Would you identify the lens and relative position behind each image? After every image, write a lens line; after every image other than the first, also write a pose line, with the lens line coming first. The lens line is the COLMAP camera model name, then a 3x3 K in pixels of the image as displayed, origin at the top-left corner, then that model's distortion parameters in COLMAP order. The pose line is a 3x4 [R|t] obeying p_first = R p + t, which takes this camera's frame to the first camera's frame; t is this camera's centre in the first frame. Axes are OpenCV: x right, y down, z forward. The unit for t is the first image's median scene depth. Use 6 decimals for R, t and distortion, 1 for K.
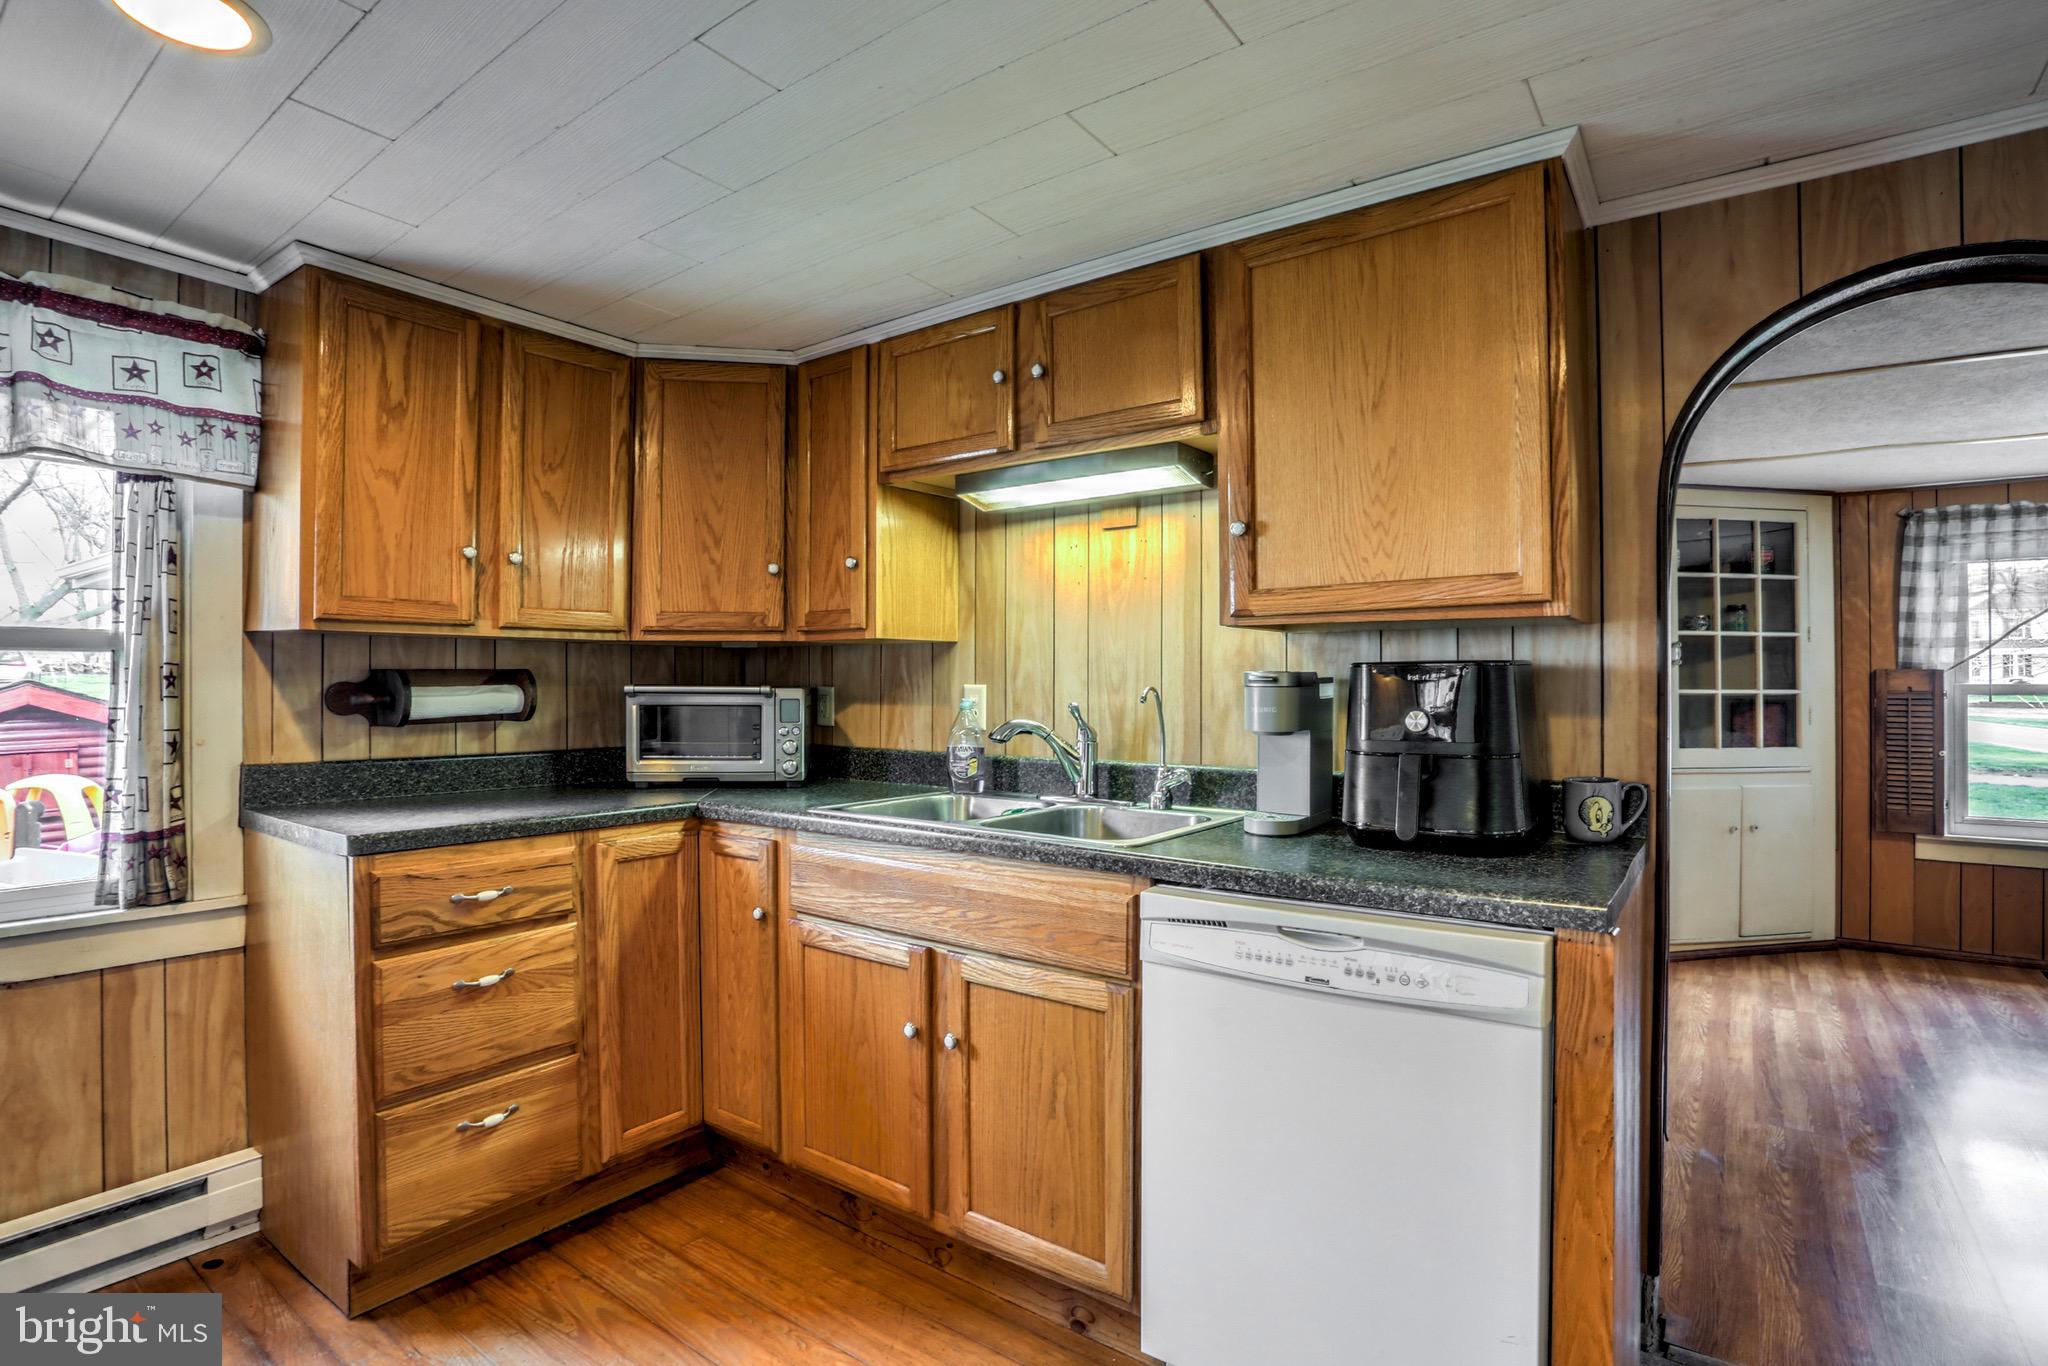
lens RADIAL K [[1012.7, 0, 1017.3], [0, 1012.7, 678.4], [0, 0, 1]] dist [-0.001412, 0.002057]
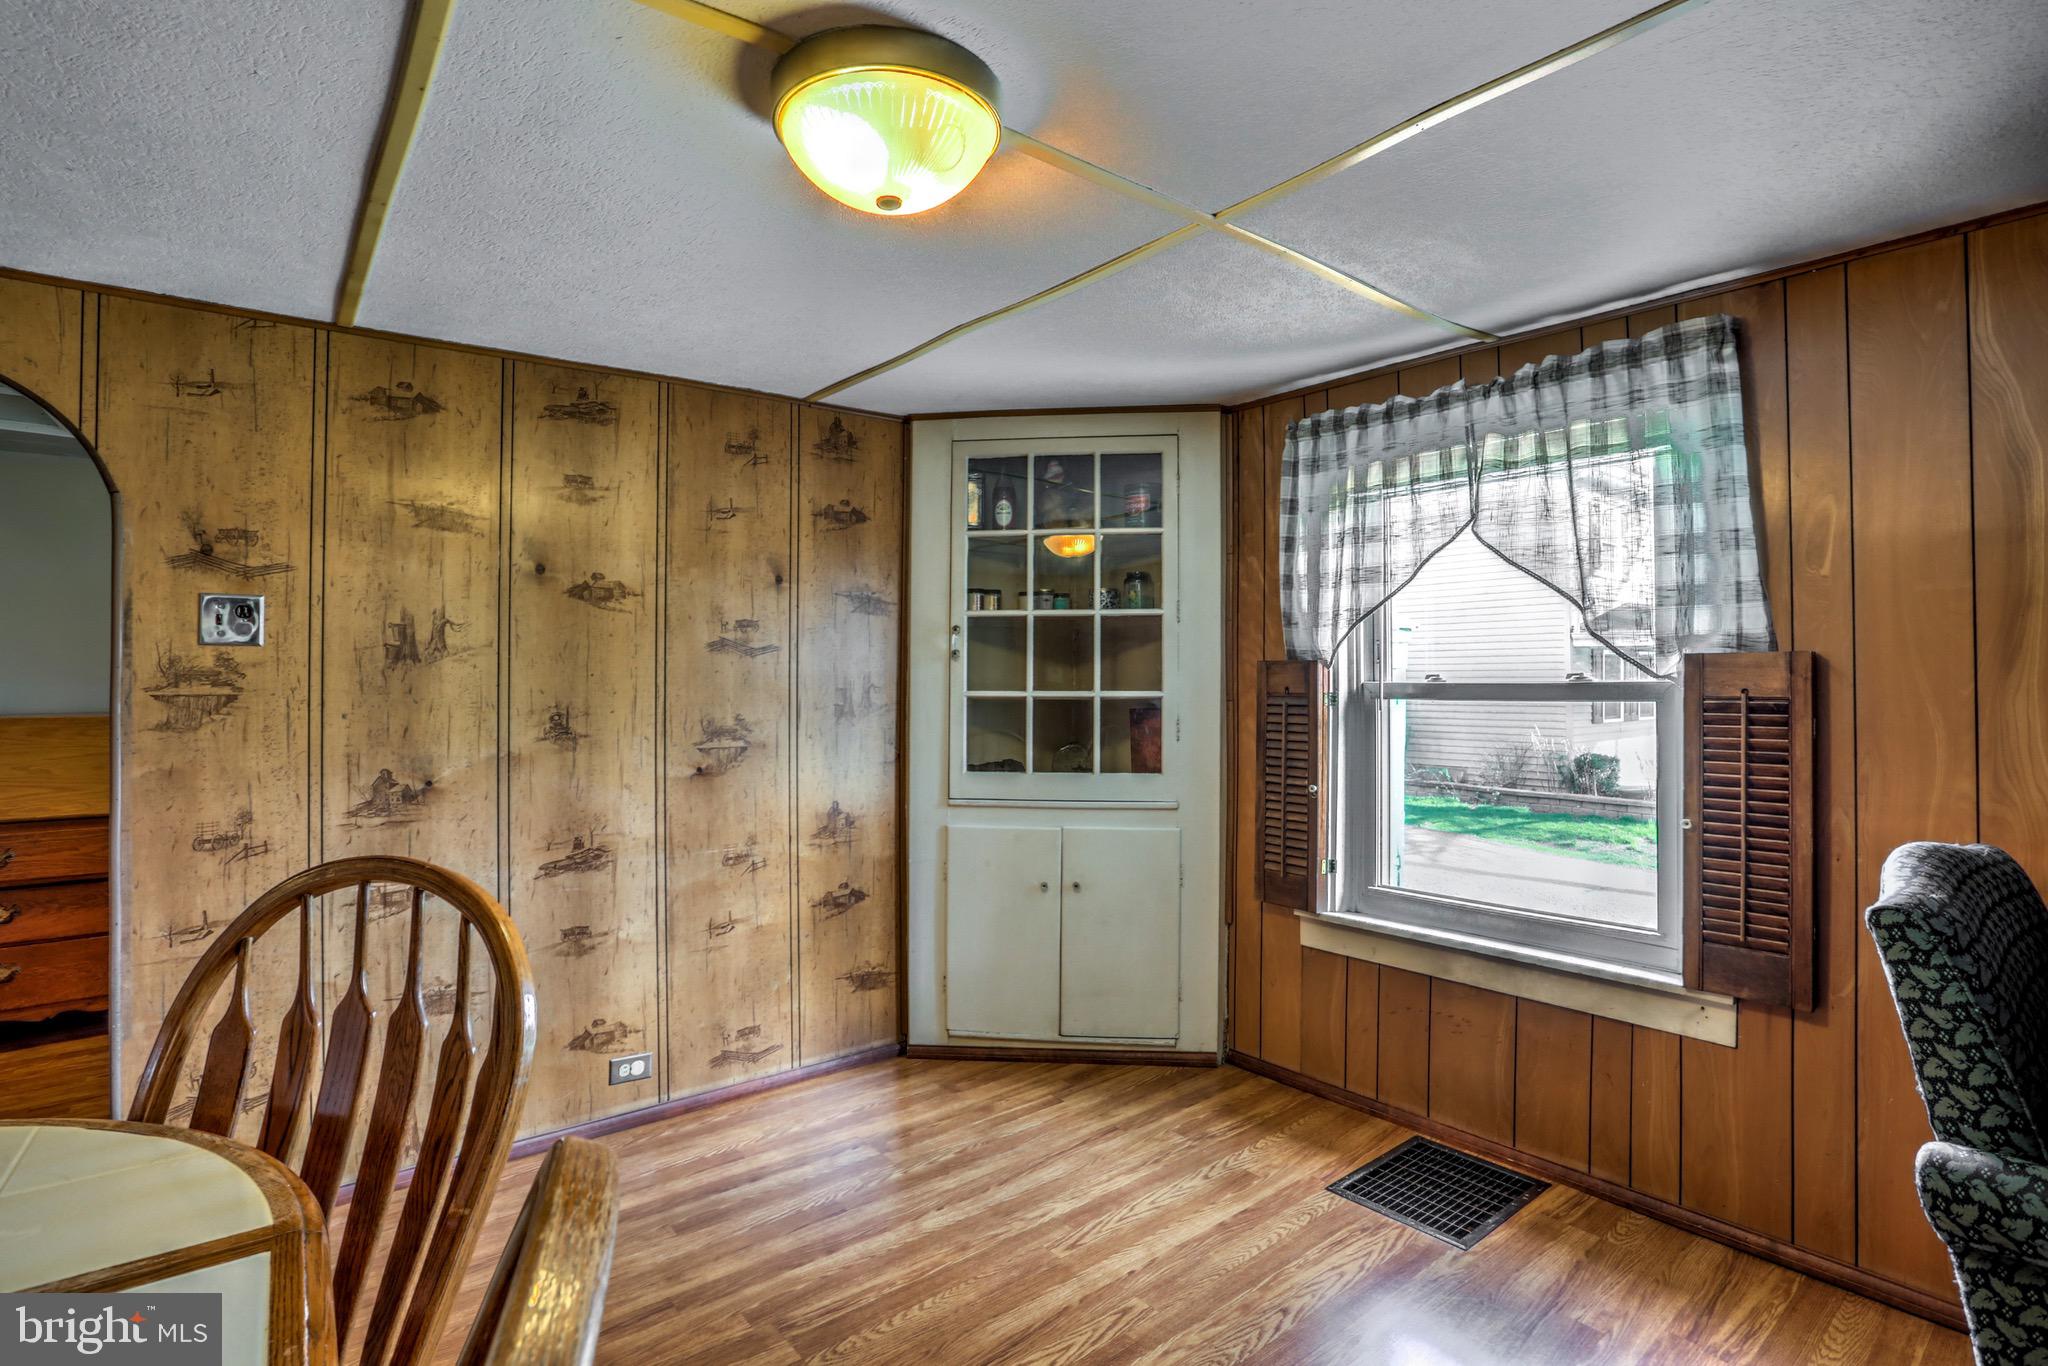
lens RADIAL K [[1012.7, 0, 1023.5], [0, 1012.7, 681.5], [0, 0, 1]] dist [-0.001412, 0.002057]
pose [[0.956943, -0.001029, -0.290275, 0.773206], [0.001459, 0.999998, 0.001267, 0.002822], [0.290273, -0.001636, 0.956942, 0.265402]]
